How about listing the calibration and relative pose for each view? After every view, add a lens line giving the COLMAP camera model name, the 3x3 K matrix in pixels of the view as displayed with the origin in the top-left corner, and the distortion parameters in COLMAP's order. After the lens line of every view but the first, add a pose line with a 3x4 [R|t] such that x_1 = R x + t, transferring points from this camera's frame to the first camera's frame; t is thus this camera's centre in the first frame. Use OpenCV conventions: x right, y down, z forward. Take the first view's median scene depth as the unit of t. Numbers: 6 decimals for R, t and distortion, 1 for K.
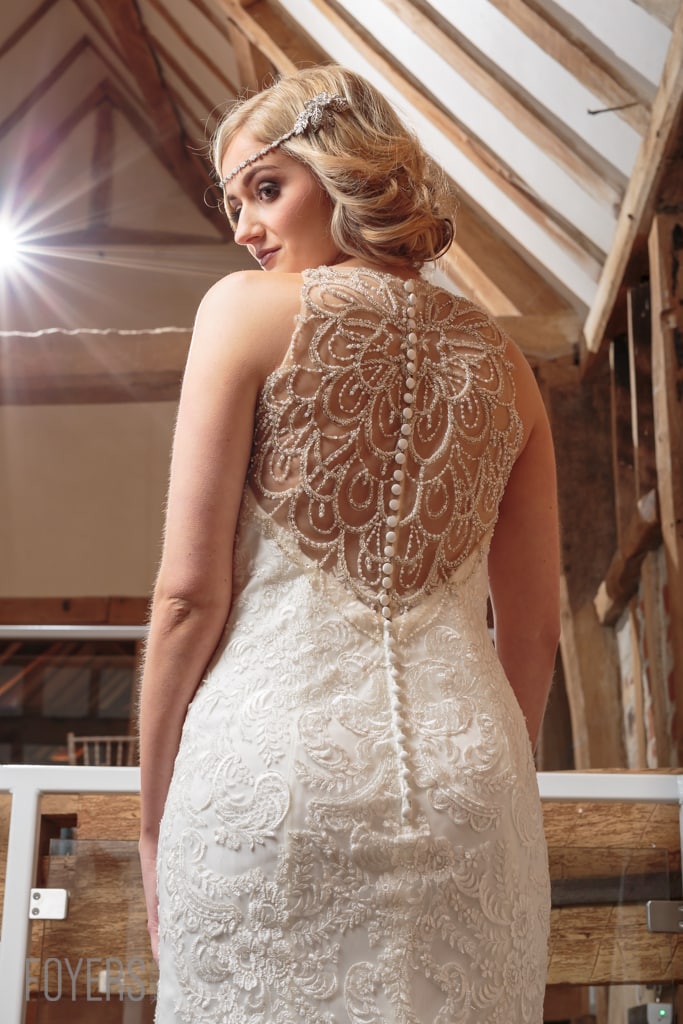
lens RADIAL K [[1700.5, 0, 326.4], [0, 1700.5, 462.7], [0, 0, 1]] dist [0.023047, 0.044898]
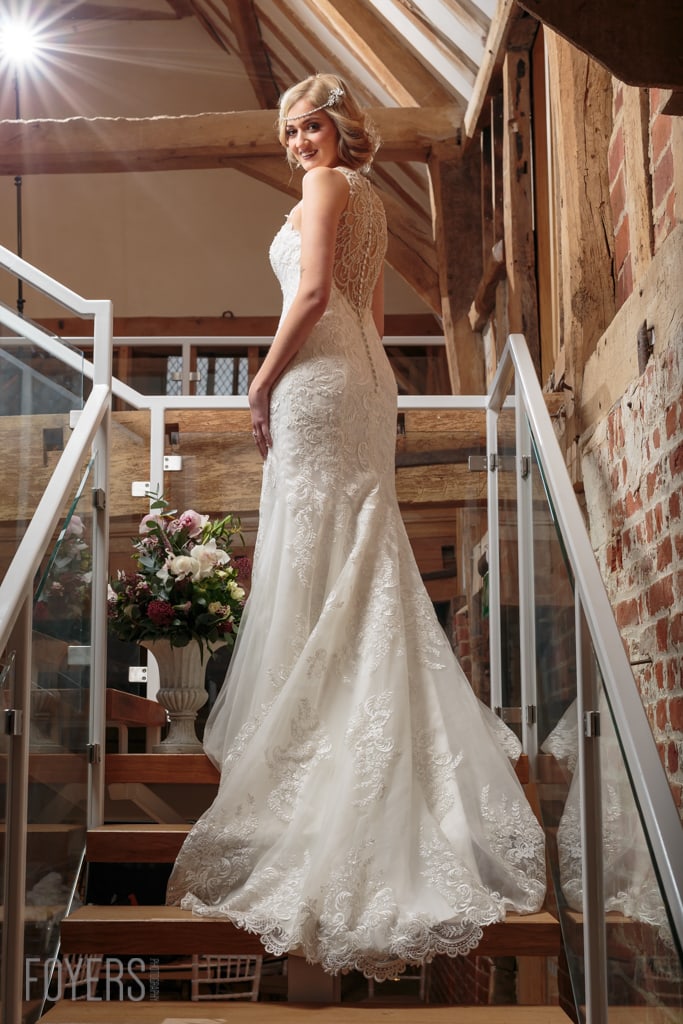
lens RADIAL K [[1706.5, 0, 345.2], [0, 1706.5, 553.0], [0, 0, 1]] dist [0.047677, -0.031073]
pose [[0.998024, -0.017031, 0.060483, -0.040112], [0.003883, 0.977444, 0.211158, -0.029150], [-0.062715, -0.210506, 0.975579, -0.474240]]
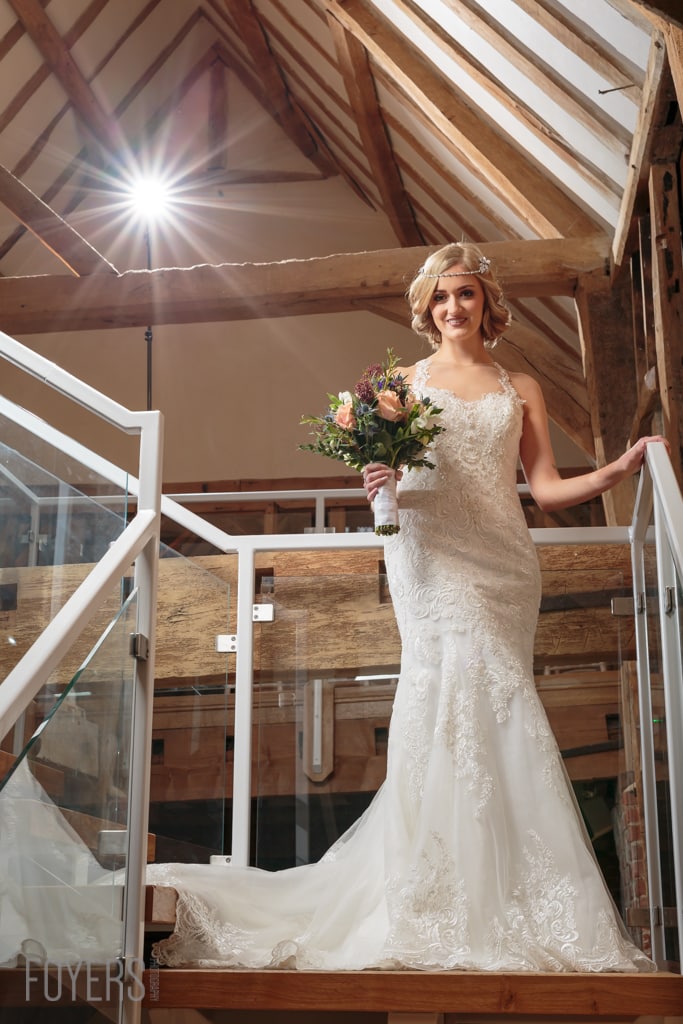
lens RADIAL K [[1700.5, 0, 326.4], [0, 1700.5, 462.7], [0, 0, 1]] dist [0.023047, 0.044898]
pose [[0.997868, -0.034493, -0.055401, 0.000589], [0.037435, 0.997894, 0.052974, 0.008980], [0.053457, -0.054935, 0.997058, -0.335613]]
